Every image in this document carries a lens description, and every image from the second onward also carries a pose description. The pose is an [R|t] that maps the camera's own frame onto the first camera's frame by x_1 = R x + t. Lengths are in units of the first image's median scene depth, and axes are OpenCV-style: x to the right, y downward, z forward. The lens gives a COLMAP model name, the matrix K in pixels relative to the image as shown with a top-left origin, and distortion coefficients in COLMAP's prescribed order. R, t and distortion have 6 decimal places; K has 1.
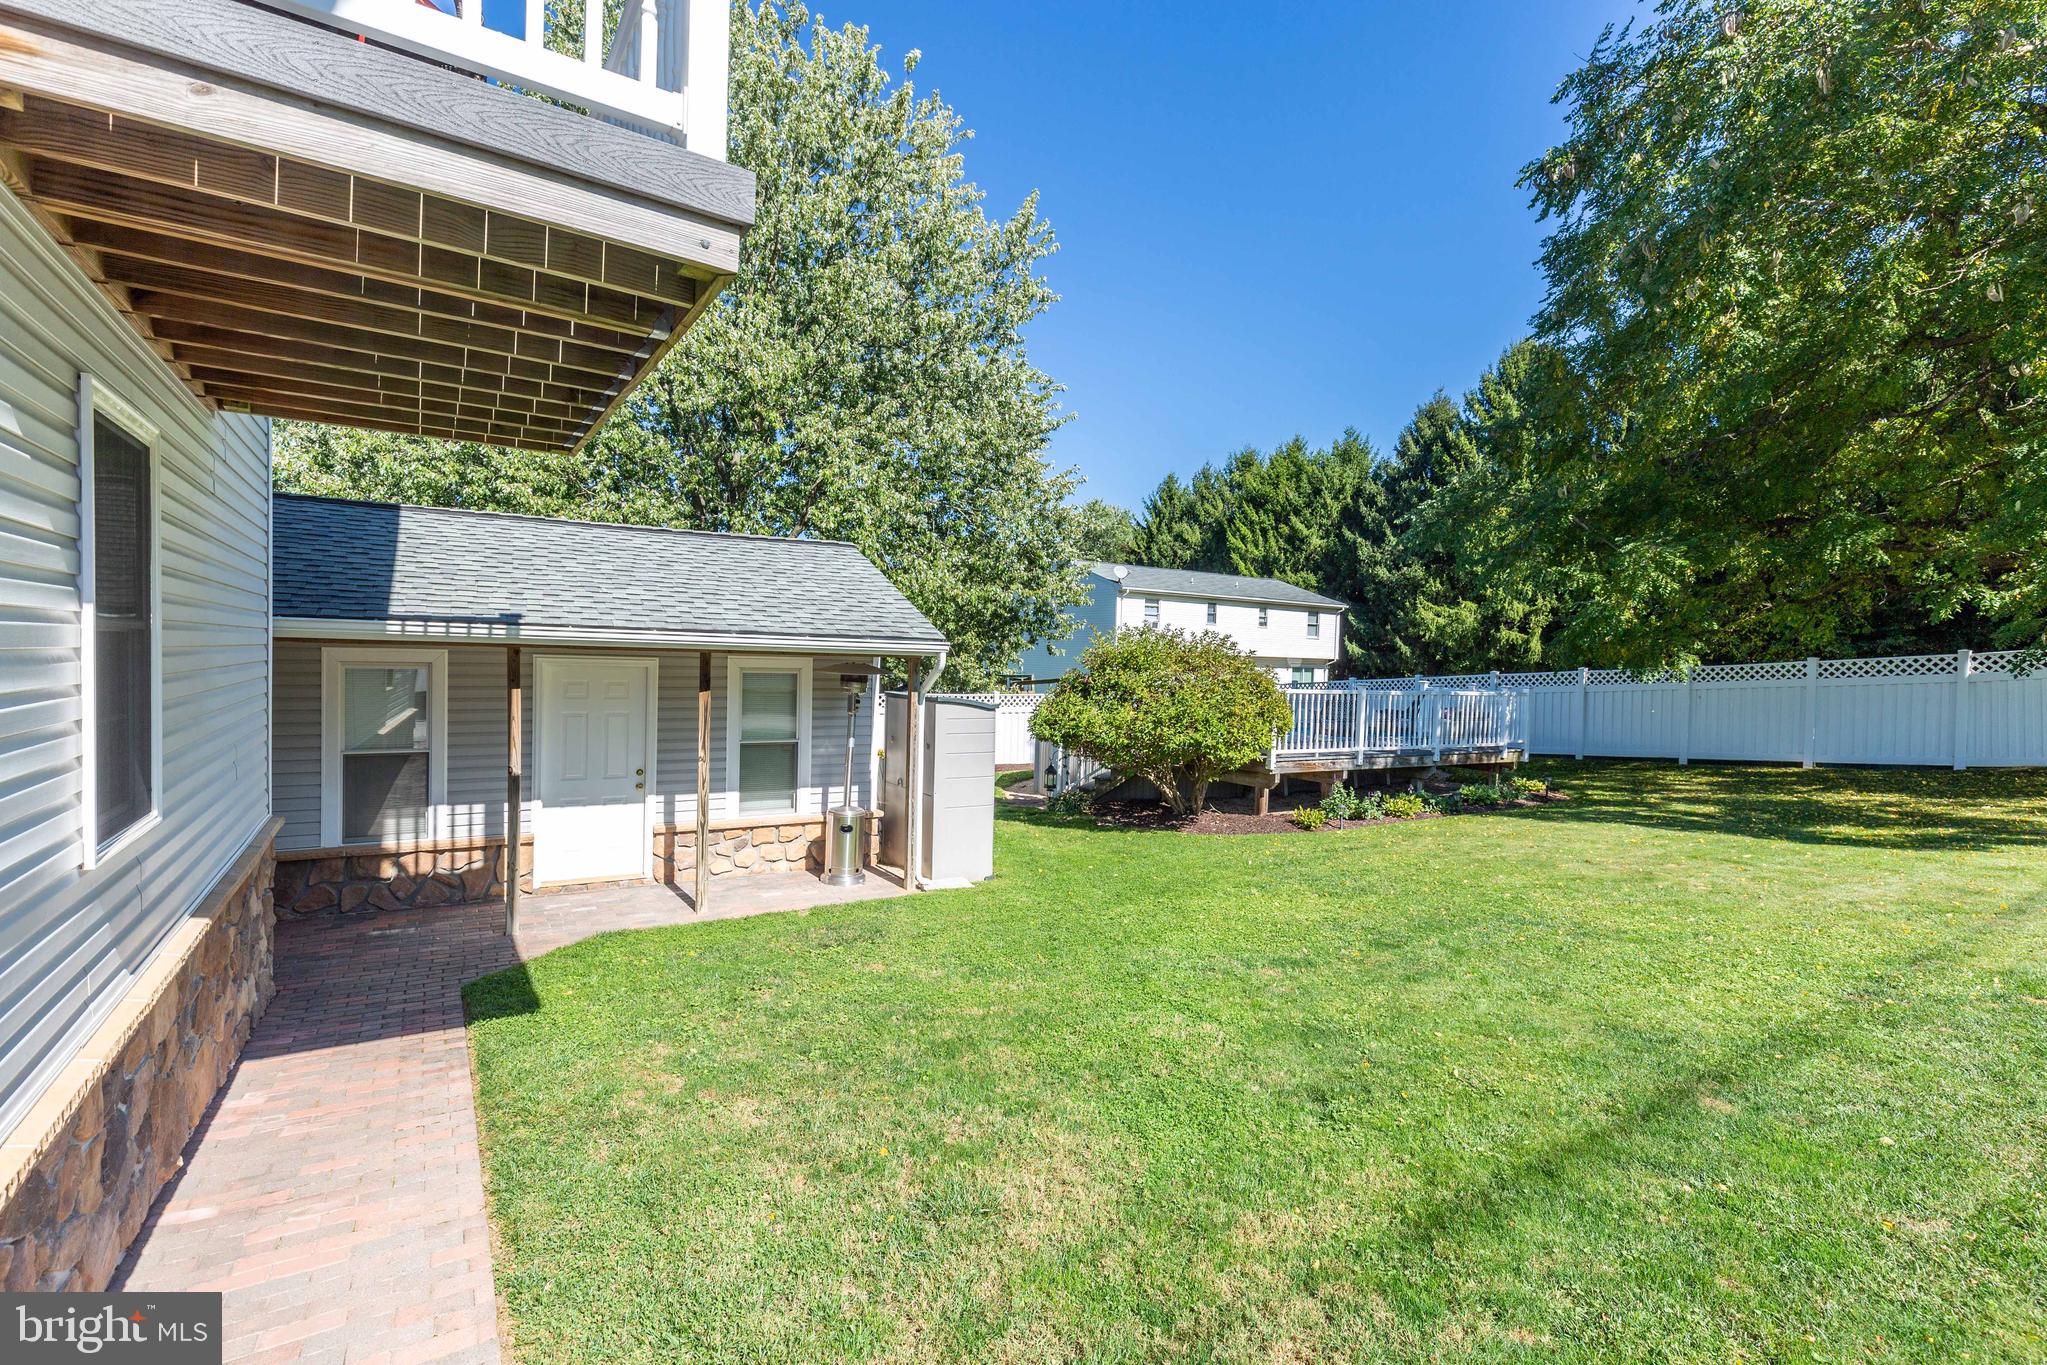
lens RADIAL K [[916.3, 0, 1023.5], [0, 916.3, 682.5], [0, 0, 1]] dist [0.001883, -0.000265]
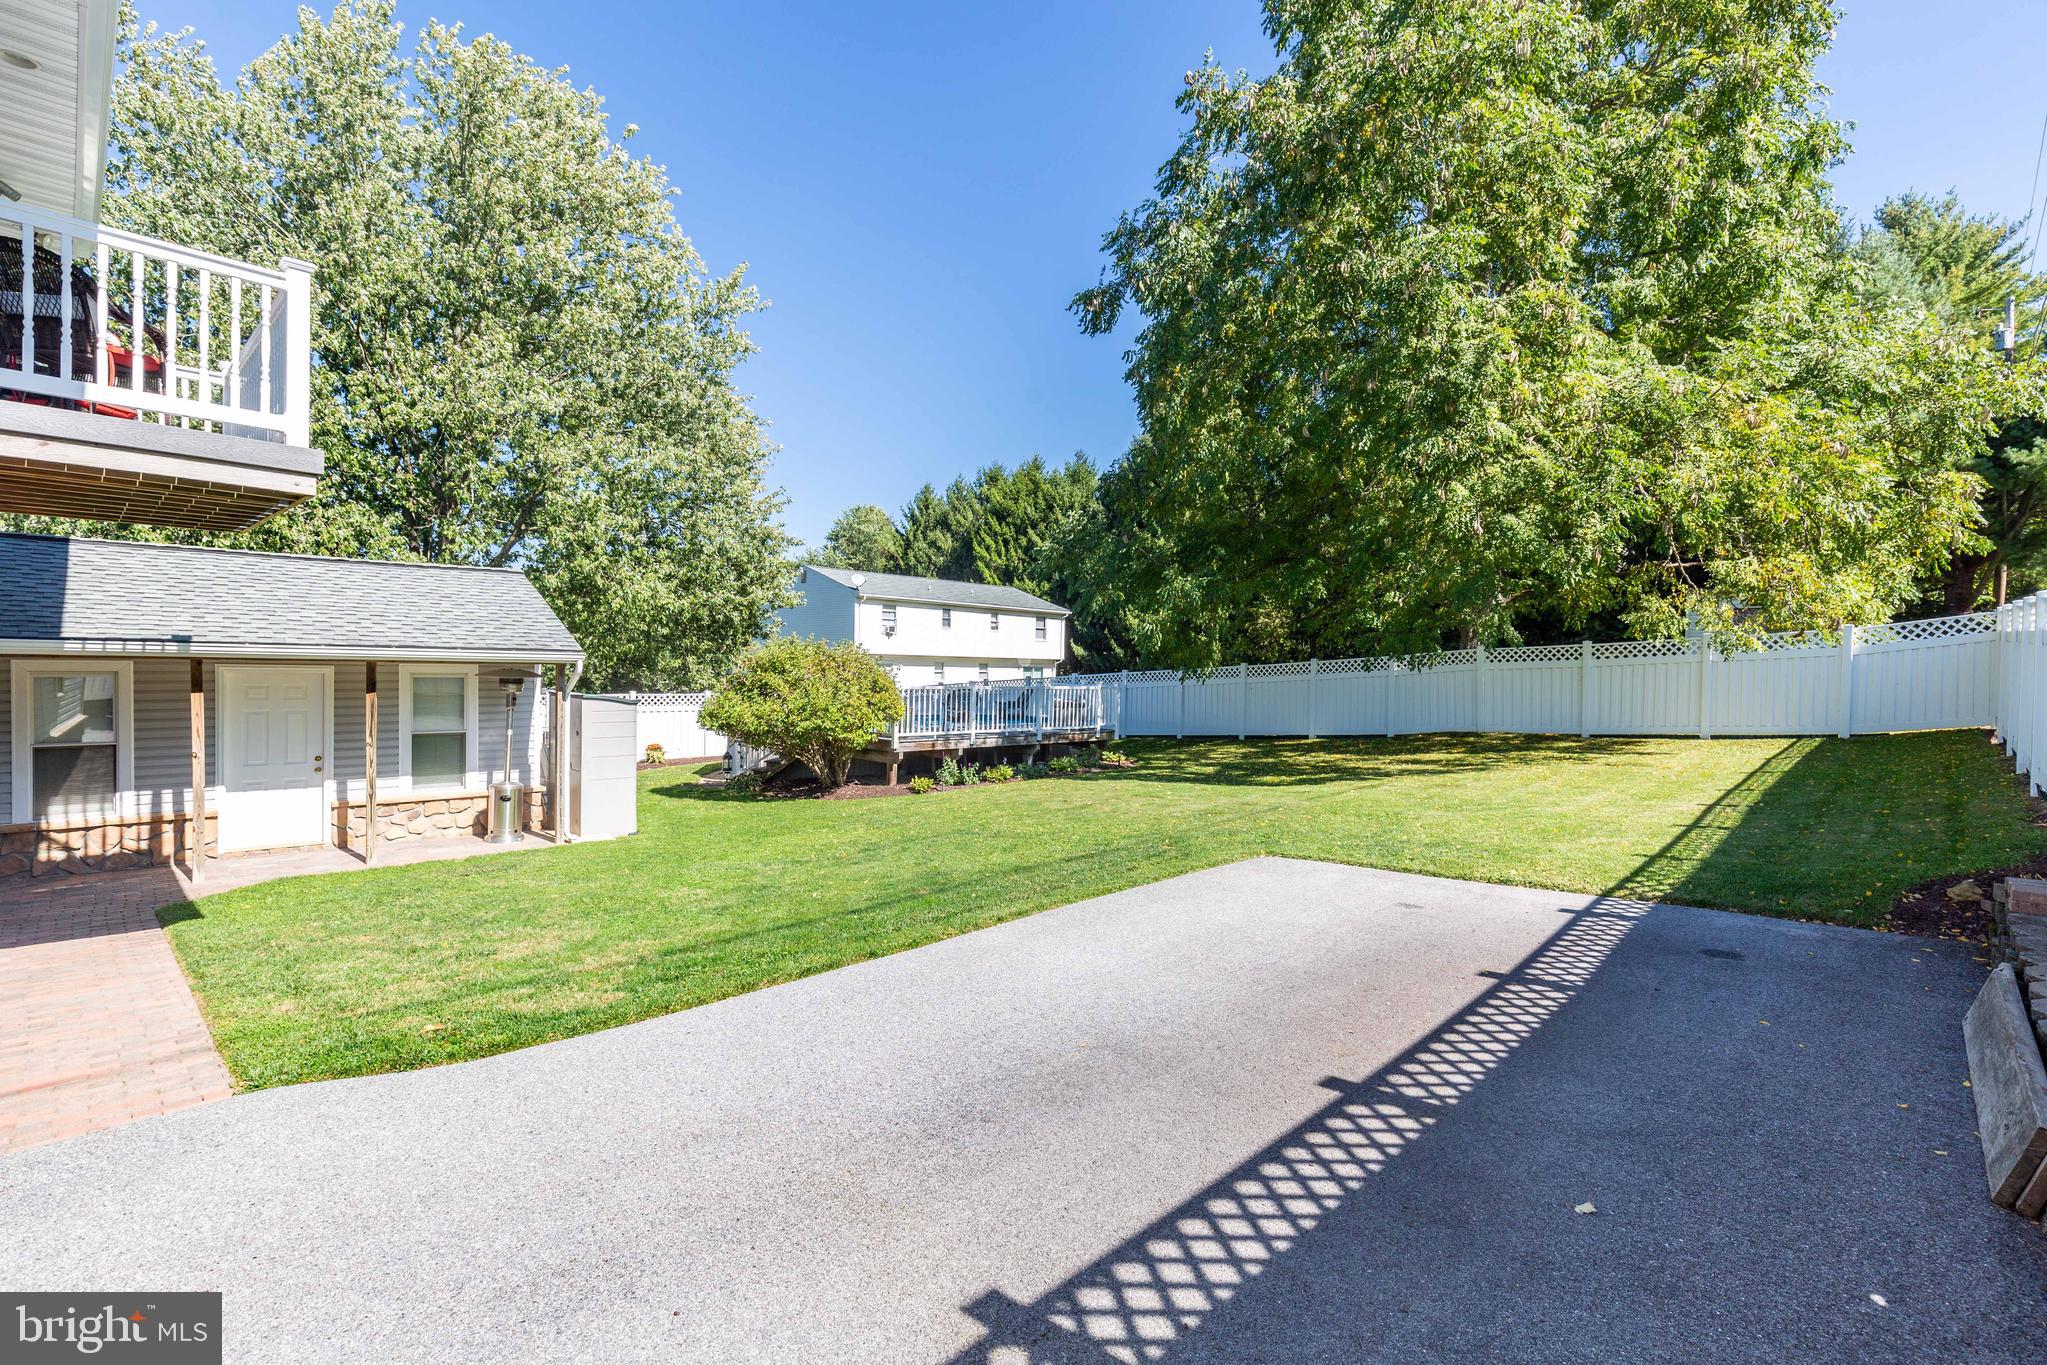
lens RADIAL K [[917.9, 0, 1029.4], [0, 917.9, 685.7], [0, 0, 1]] dist [-0.001445, 0.000595]
pose [[0.973572, -0.011420, 0.228093, 0.162626], [0.010604, 0.999932, 0.004799, 0.002713], [-0.228132, -0.002254, 0.973628, -0.293438]]
